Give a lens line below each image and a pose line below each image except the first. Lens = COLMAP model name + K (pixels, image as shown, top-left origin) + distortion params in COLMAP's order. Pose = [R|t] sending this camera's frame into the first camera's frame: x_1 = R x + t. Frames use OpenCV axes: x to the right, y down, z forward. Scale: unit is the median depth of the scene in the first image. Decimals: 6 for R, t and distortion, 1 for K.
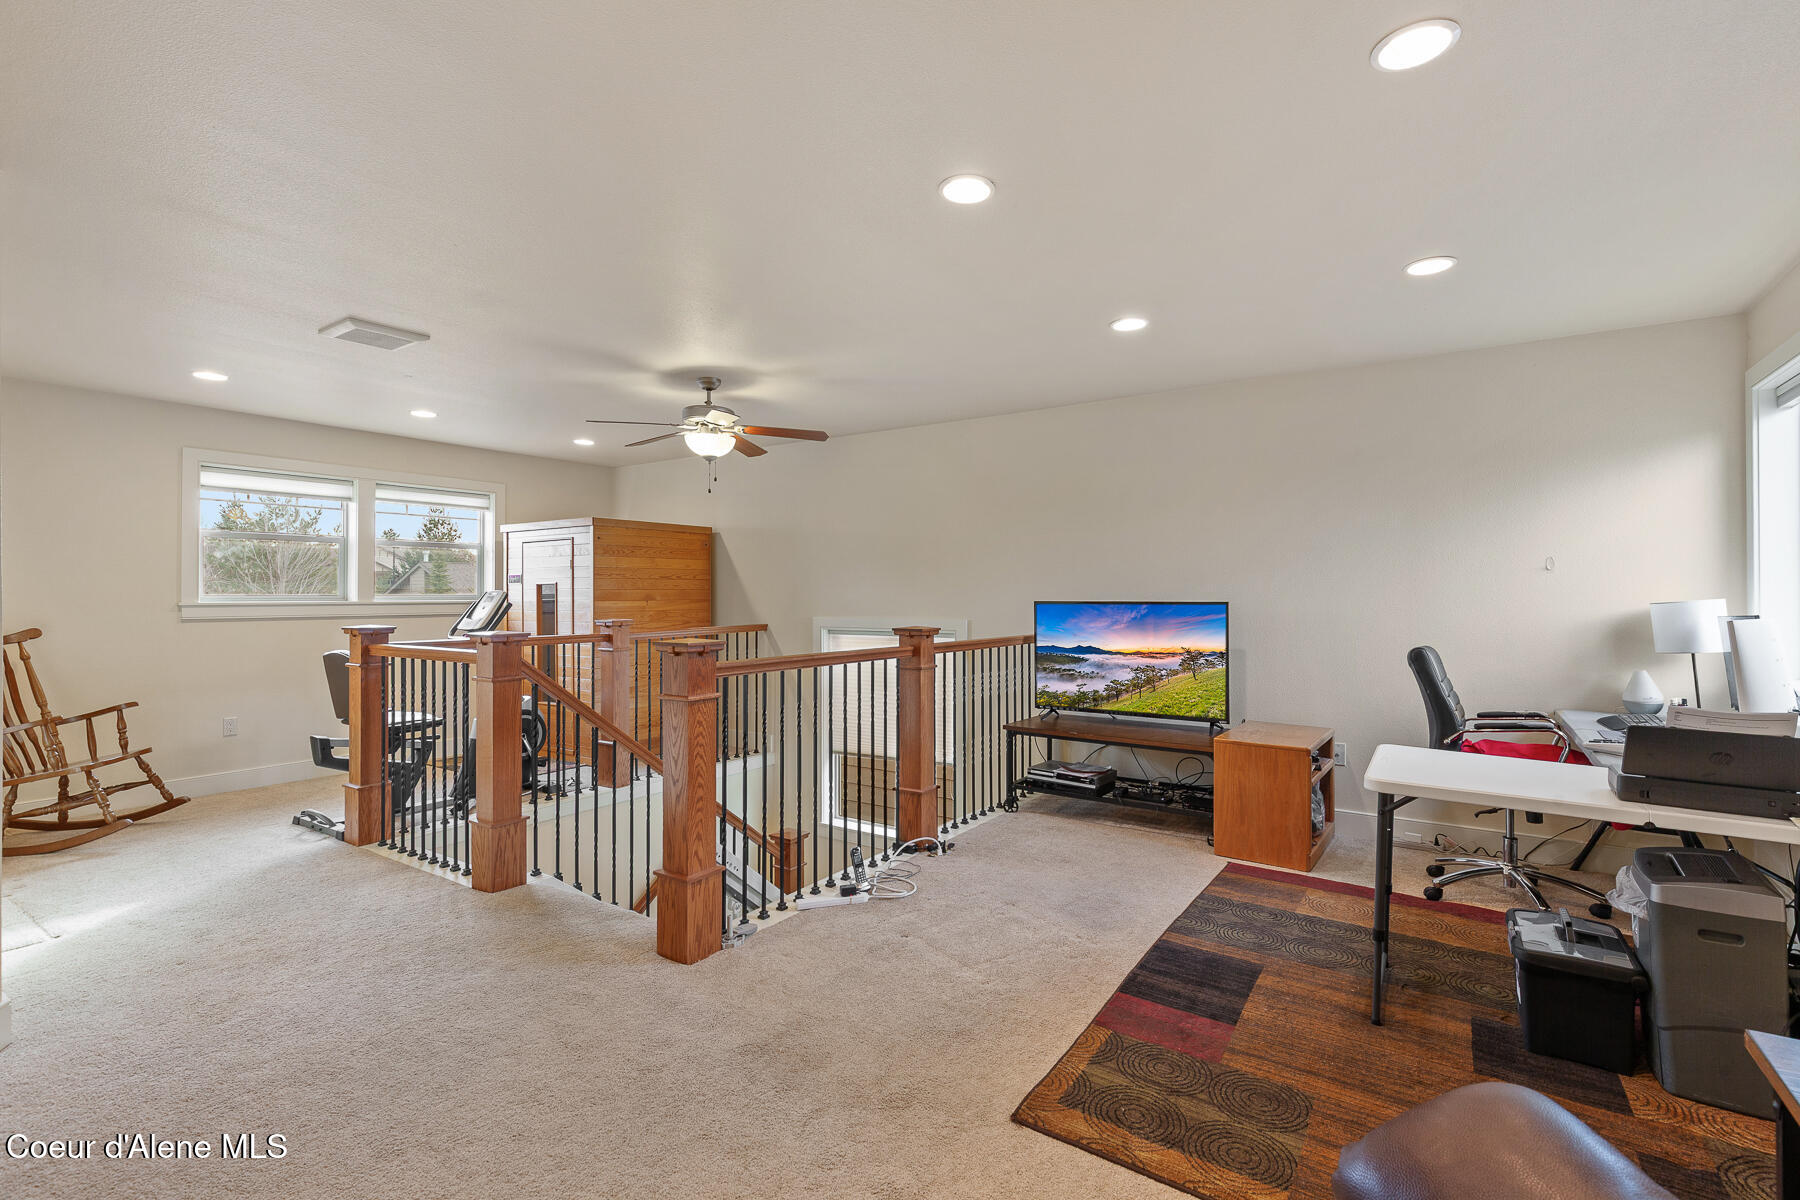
lens RADIAL K [[821.2, 0, 906.1], [0, 821.2, 593.6], [0, 0, 1]] dist [0.004430, -0.000265]
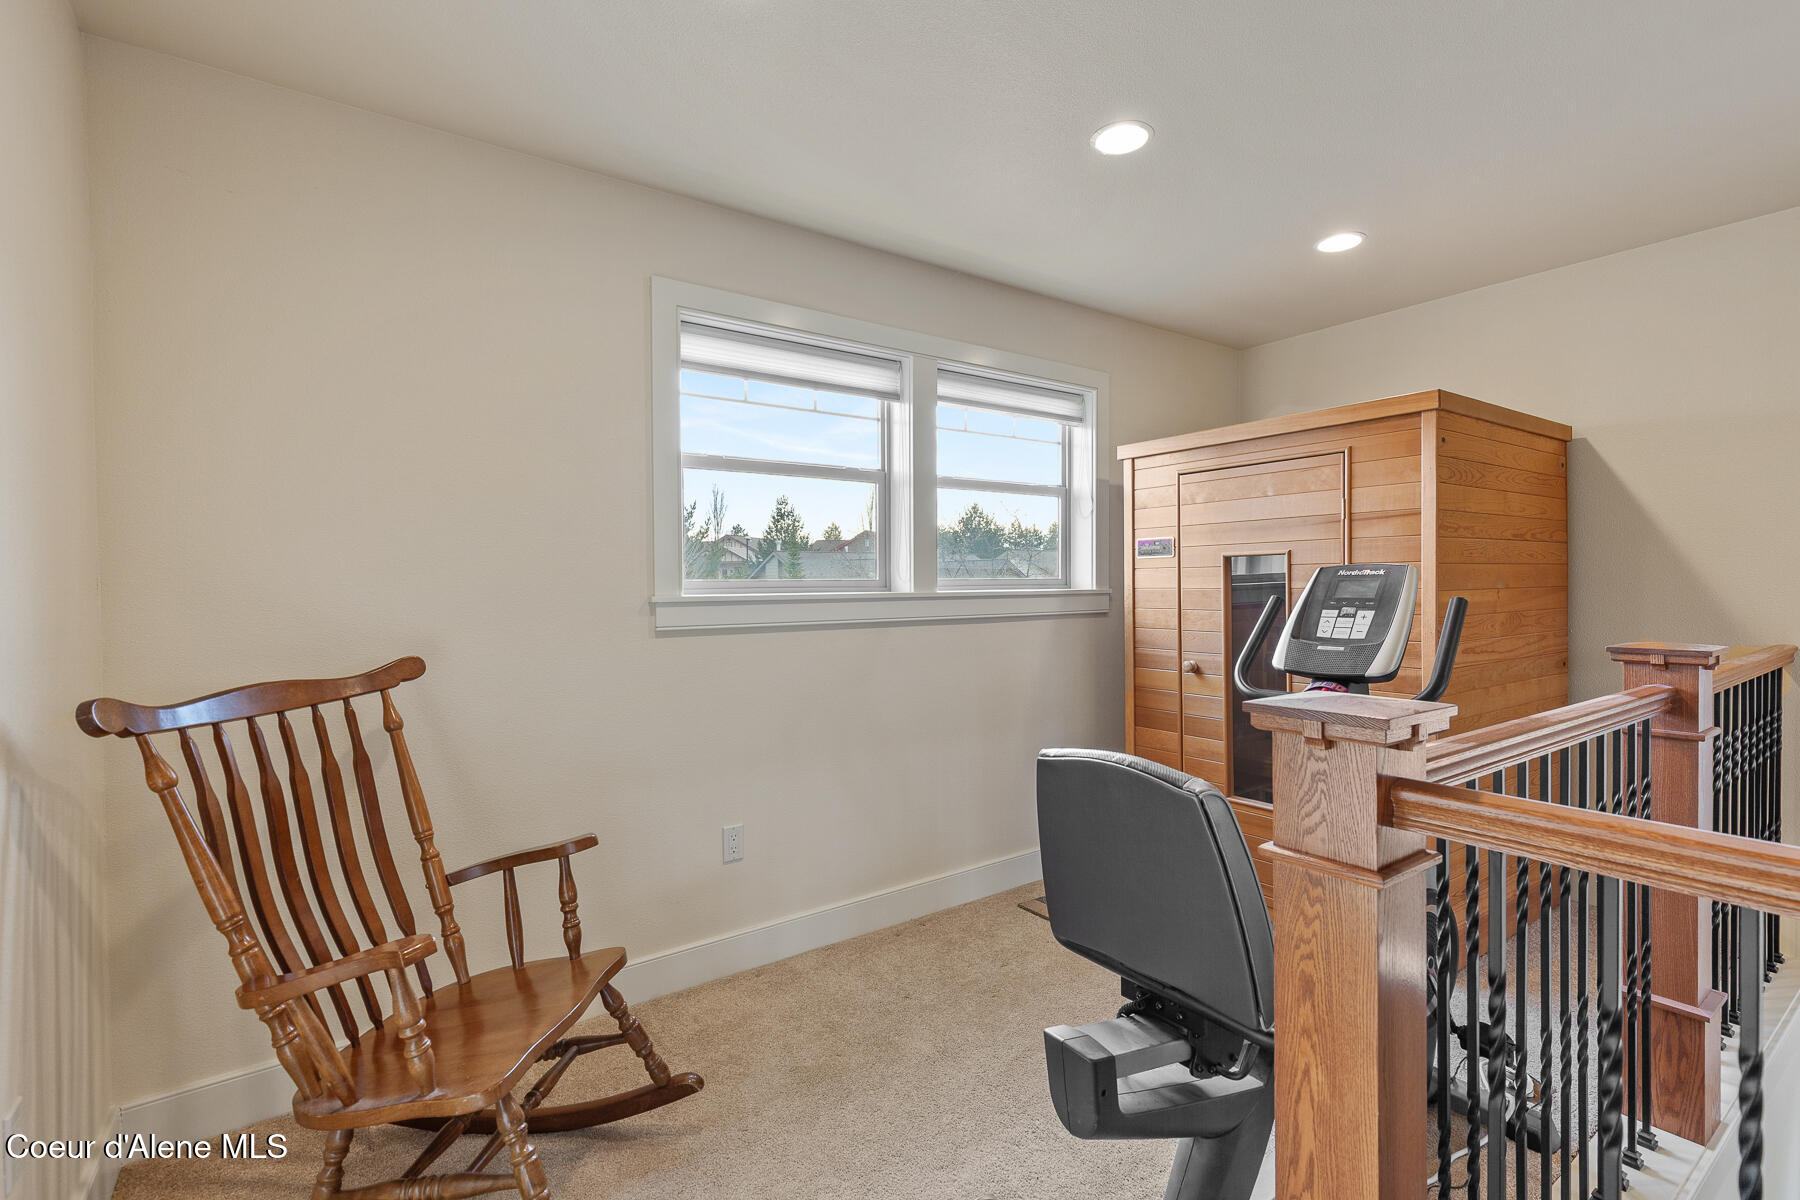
lens RADIAL K [[821.2, 0, 900.9], [0, 821.2, 590.3], [0, 0, 1]] dist [0.004430, -0.000265]
pose [[0.936355, -0.003377, -0.351039, -0.258973], [0.008186, 0.999892, 0.012217, 0.000977], [0.350959, -0.014313, 0.936281, 0.268769]]
